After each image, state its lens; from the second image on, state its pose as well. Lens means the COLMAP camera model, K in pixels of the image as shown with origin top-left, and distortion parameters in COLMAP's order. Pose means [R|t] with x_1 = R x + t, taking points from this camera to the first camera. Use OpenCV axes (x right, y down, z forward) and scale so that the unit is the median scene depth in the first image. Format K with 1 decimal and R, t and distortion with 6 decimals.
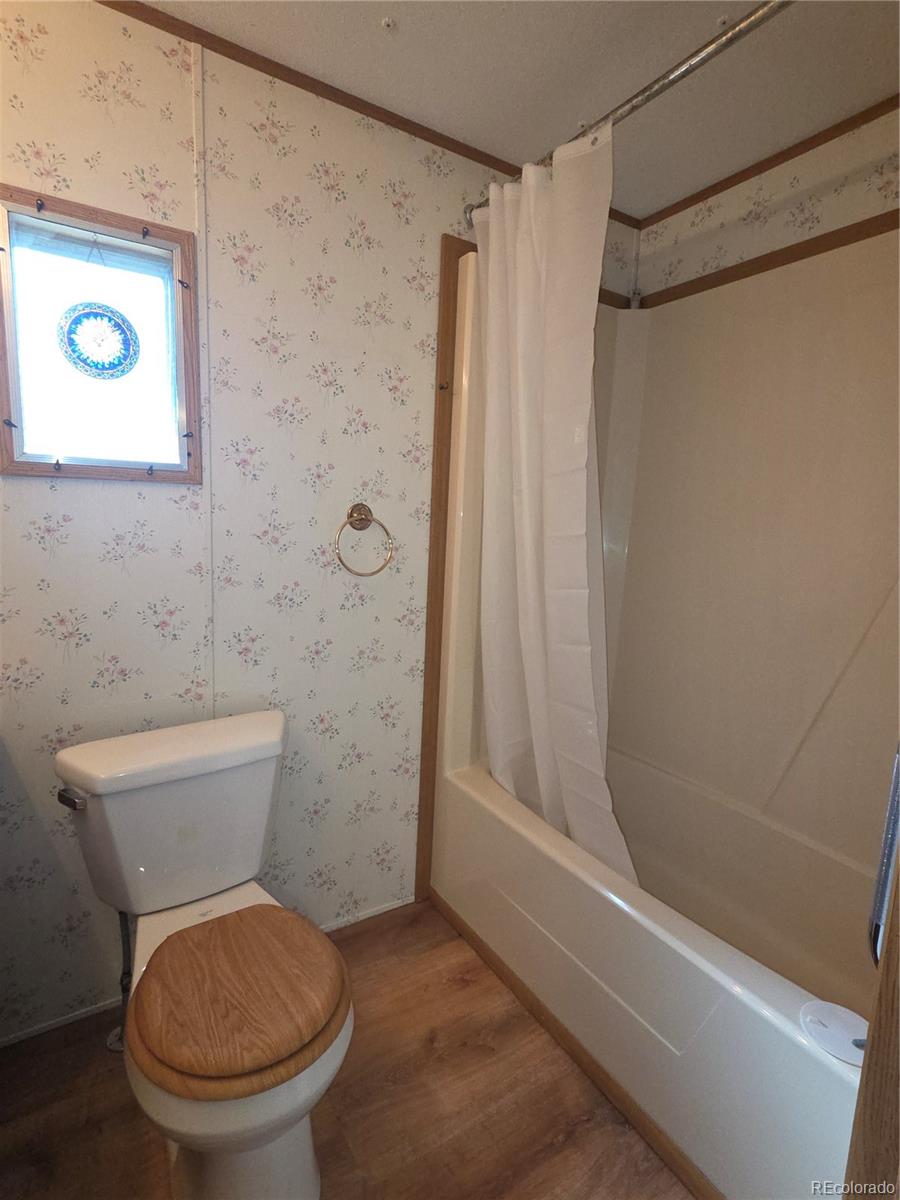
lens RADIAL K [[602.4, 0, 447.4], [0, 602.4, 605.8], [0, 0, 1]] dist [-0.000348, 0.000927]
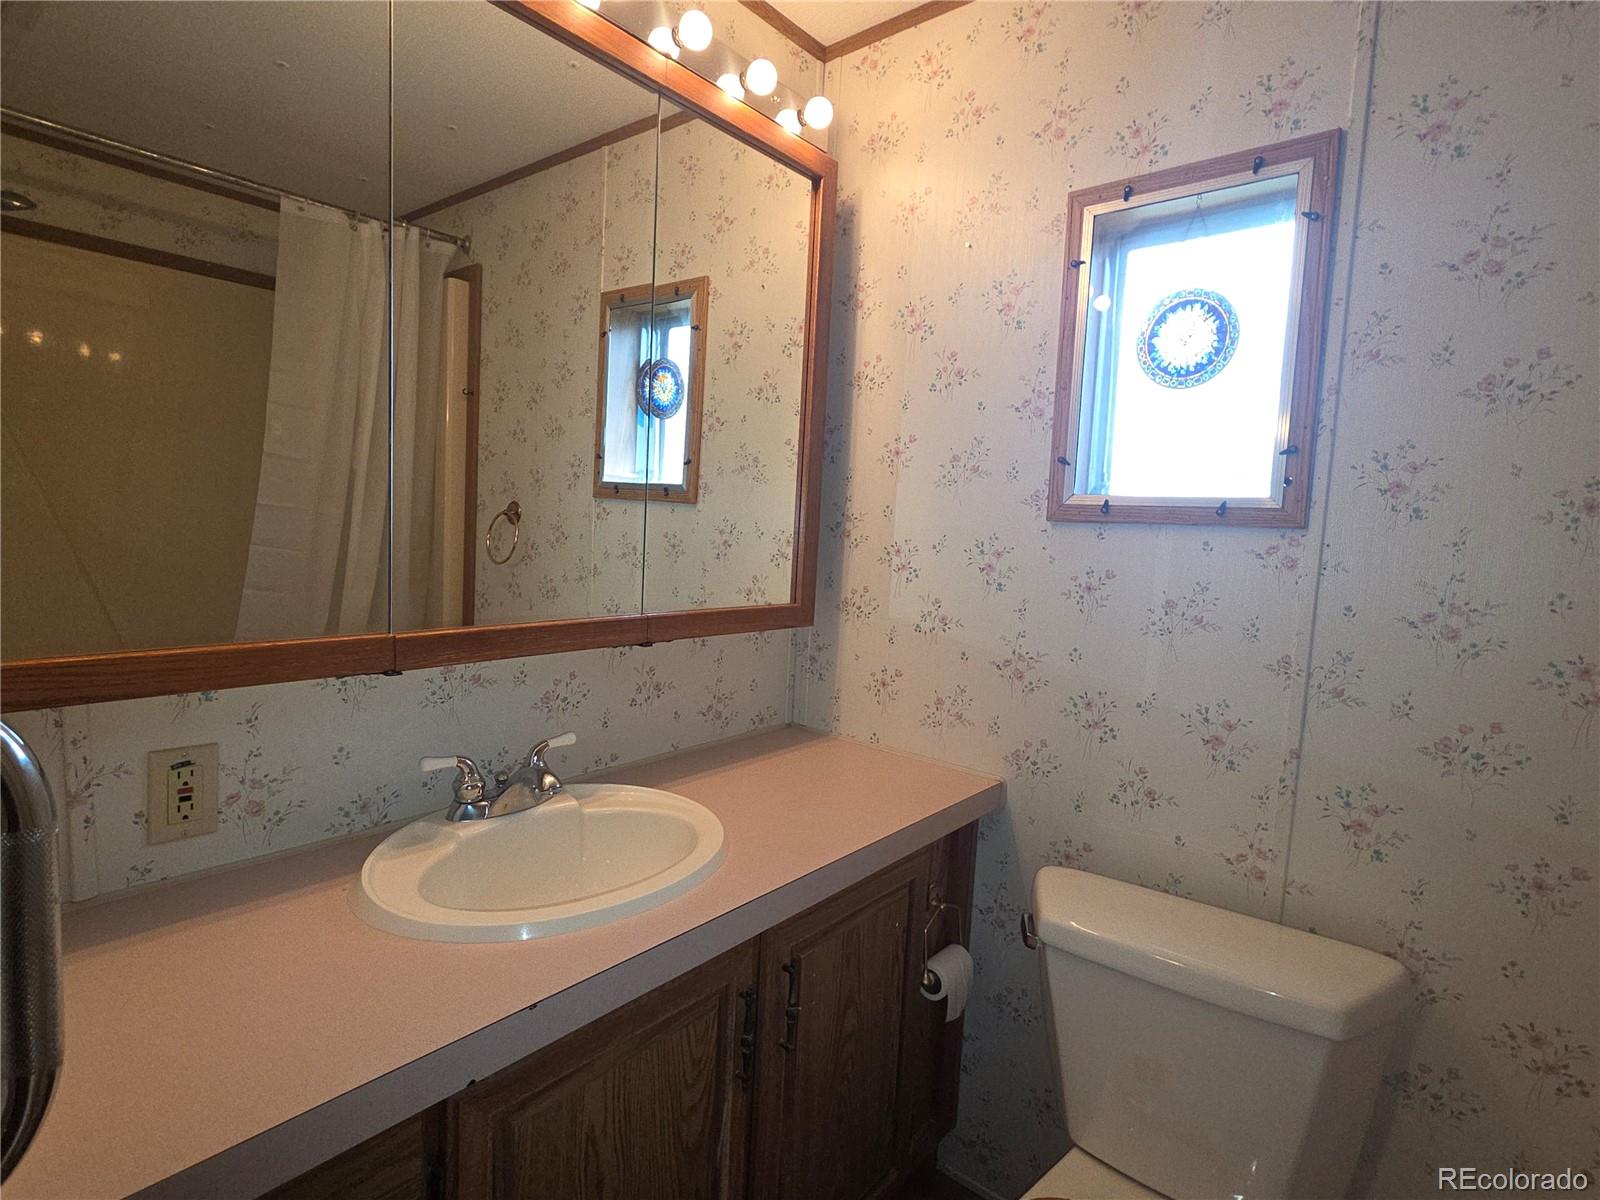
lens RADIAL K [[803.2, 0, 802.6], [0, 803.2, 601.8], [0, 0, 1]] dist [-0.000348, 0.000927]
pose [[0.301726, 0.063542, -0.951275, 0.227387], [-0.187185, 0.982305, 0.006244, -0.042656], [0.934839, 0.176181, 0.308281, 0.314041]]
